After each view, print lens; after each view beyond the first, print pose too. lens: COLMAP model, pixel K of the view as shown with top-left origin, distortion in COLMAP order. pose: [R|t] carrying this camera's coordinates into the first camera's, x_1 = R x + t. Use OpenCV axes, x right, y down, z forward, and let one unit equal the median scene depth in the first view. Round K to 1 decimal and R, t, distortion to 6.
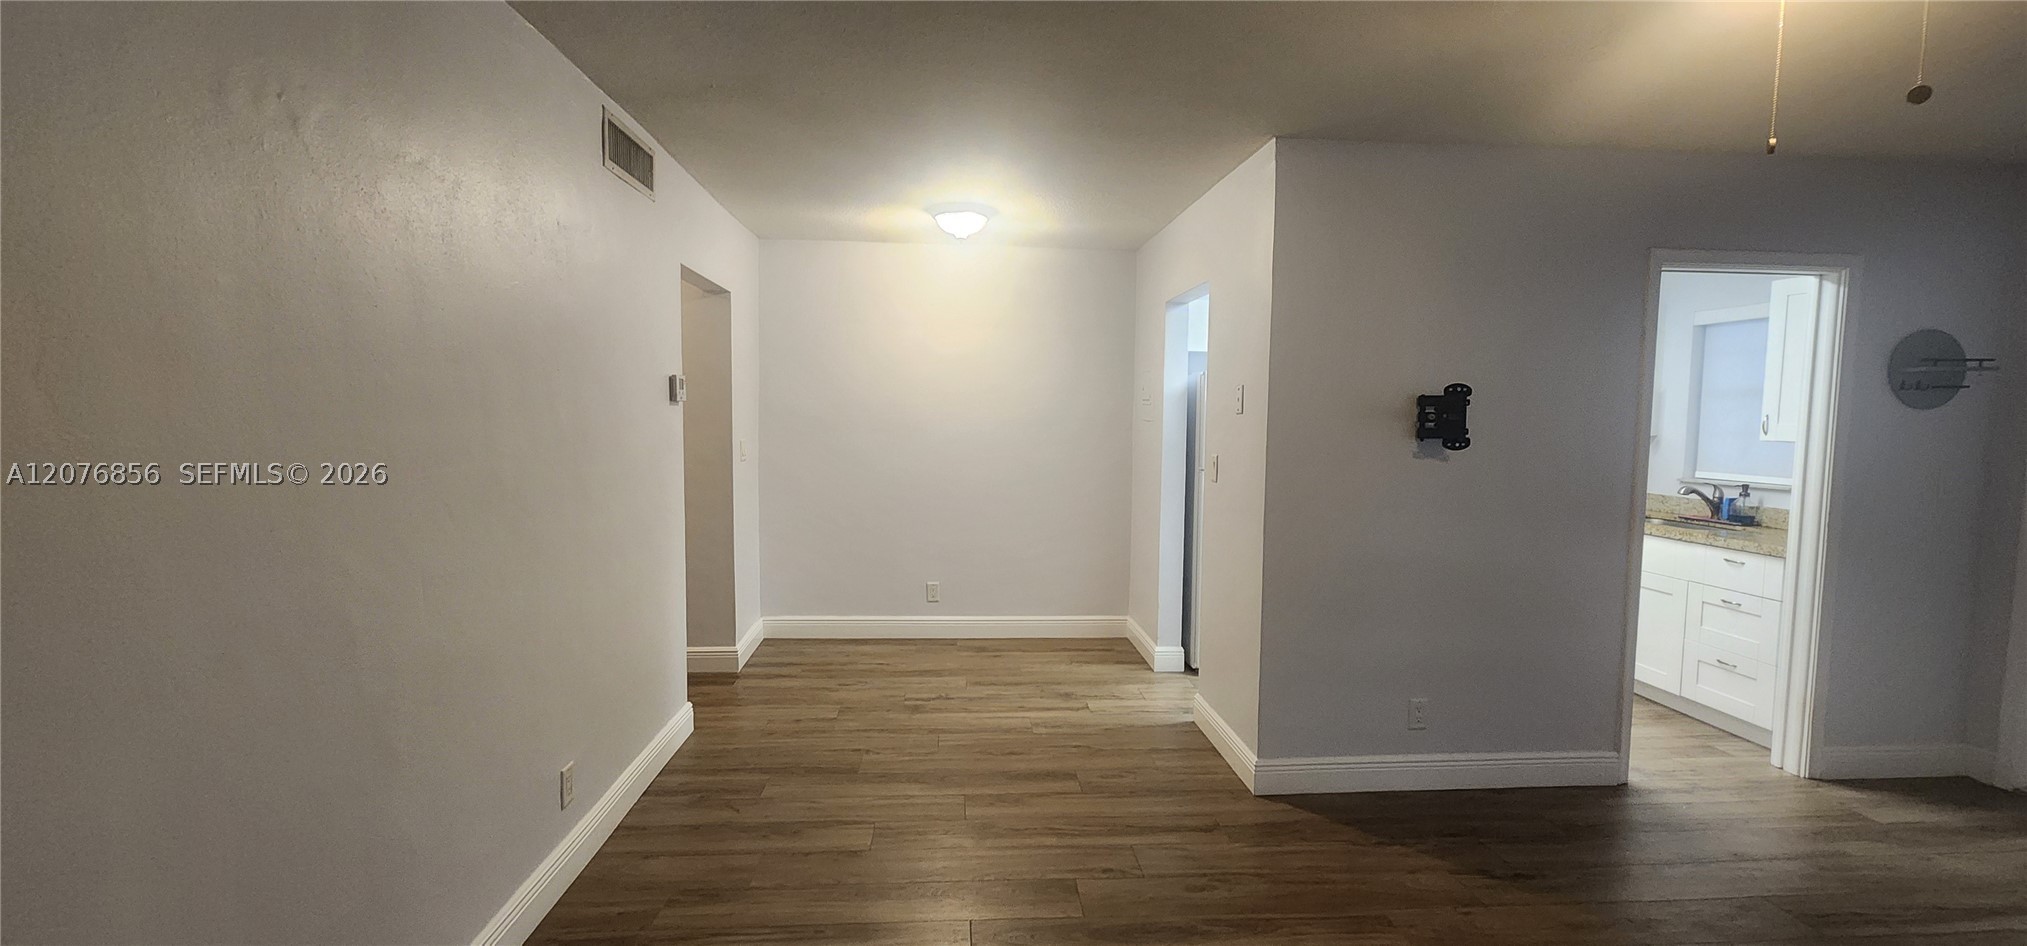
lens RADIAL K [[893.6, 0, 1013.5], [0, 893.6, 473.0], [0, 0, 1]] dist [-0.003675, -0.000209]
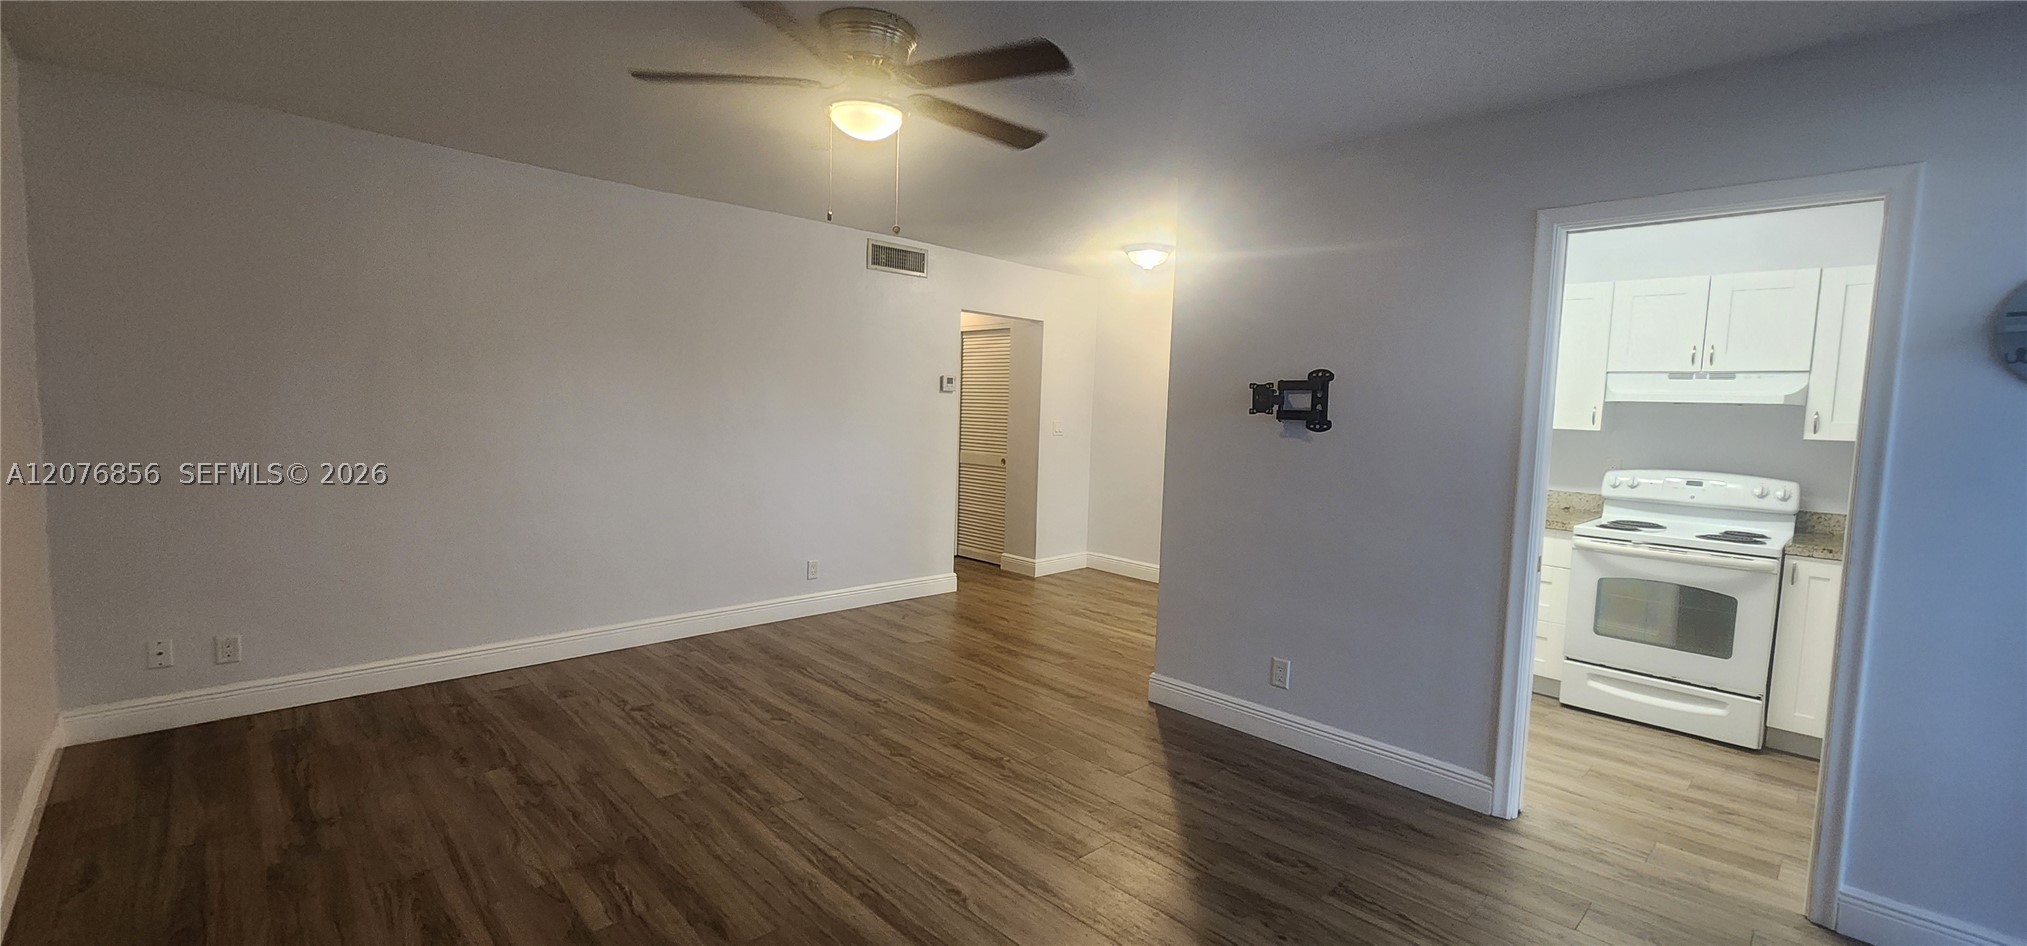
lens RADIAL K [[832.8, 0, 920.1], [0, 832.8, 467.4], [0, 0, 1]] dist [0.015302, 0.000070]
pose [[0.586820, 0.072894, -0.806430, 1.004793], [-0.086776, 0.995865, 0.026872, 0.030548], [0.805054, 0.054209, 0.590719, 0.029521]]
